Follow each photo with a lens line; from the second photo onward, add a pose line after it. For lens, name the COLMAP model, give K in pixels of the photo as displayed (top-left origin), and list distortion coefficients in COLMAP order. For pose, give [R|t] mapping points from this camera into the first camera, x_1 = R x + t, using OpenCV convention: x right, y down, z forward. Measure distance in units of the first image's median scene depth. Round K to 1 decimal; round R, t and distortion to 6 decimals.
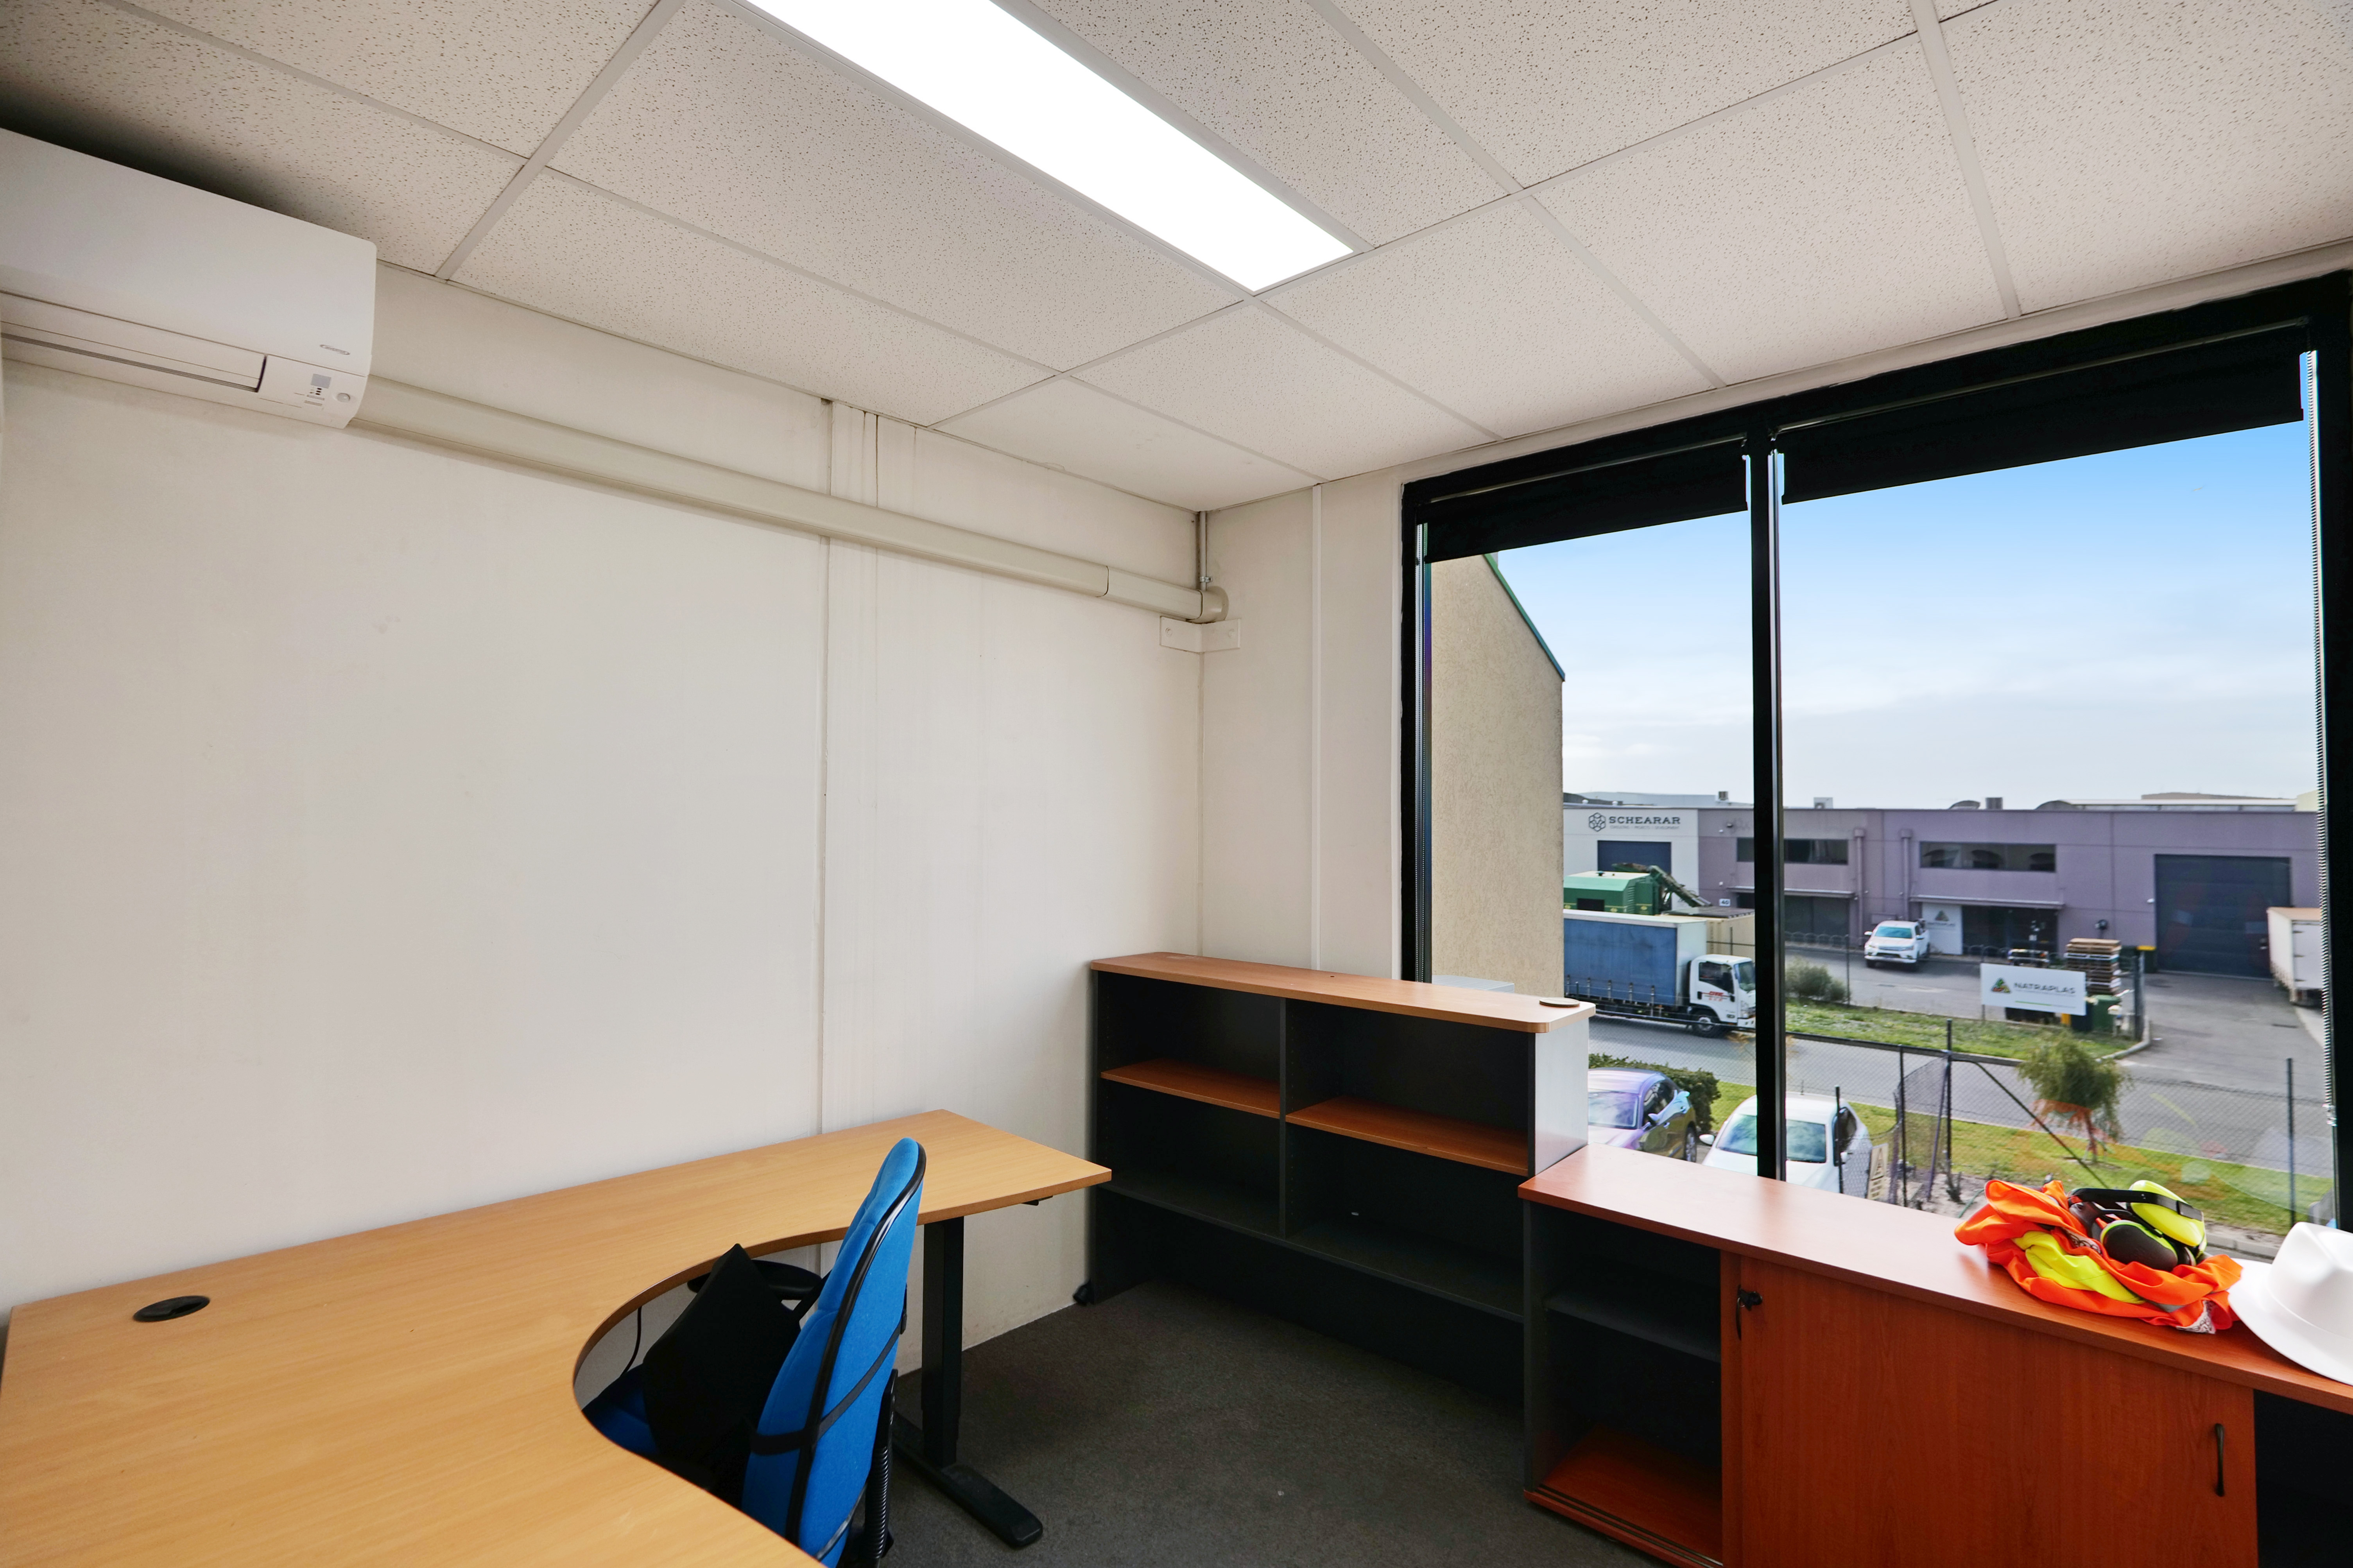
lens RADIAL K [[1079.6, 0, 1159.3], [0, 1079.6, 803.1], [0, 0, 1]] dist [-0.014490, -0.000029]
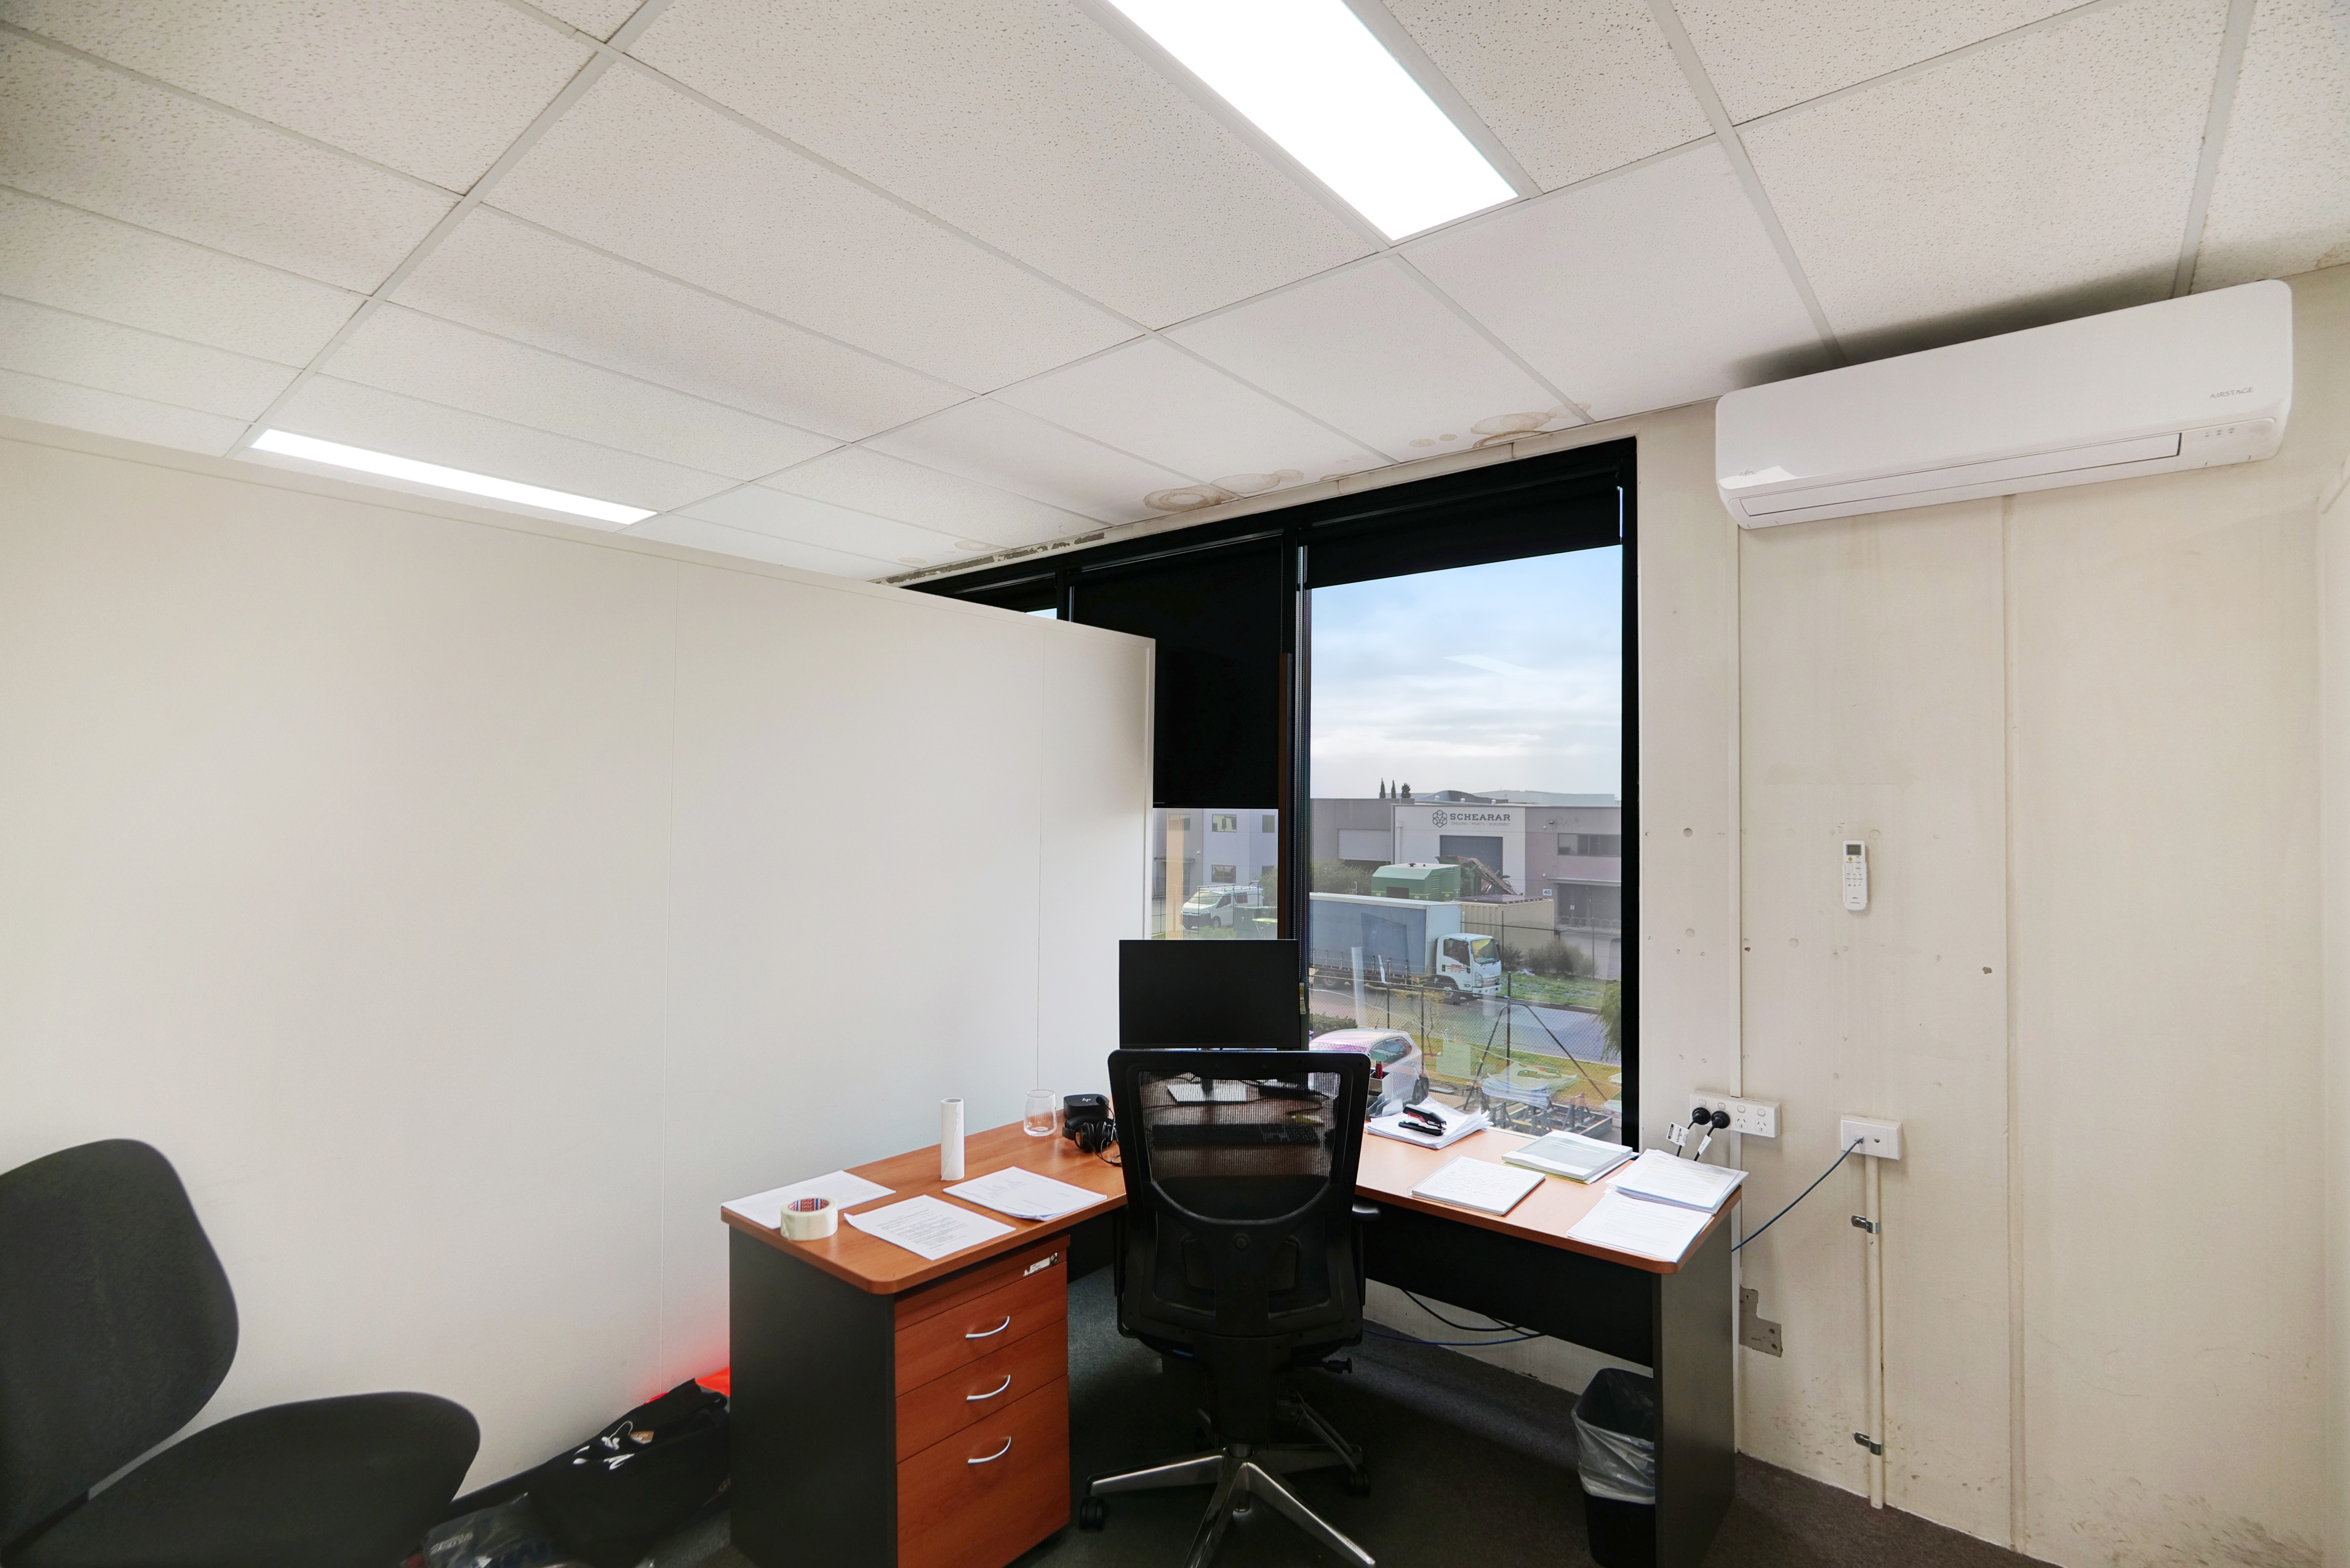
lens RADIAL K [[1078.2, 0, 1192.6], [0, 1078.2, 772.1], [0, 0, 1]] dist [-0.014490, -0.000029]
pose [[0.999056, 0.006804, 0.042916, 0.137816], [-0.005752, 0.999681, -0.024587, -0.002288], [-0.043069, 0.024317, 0.998776, -0.122202]]
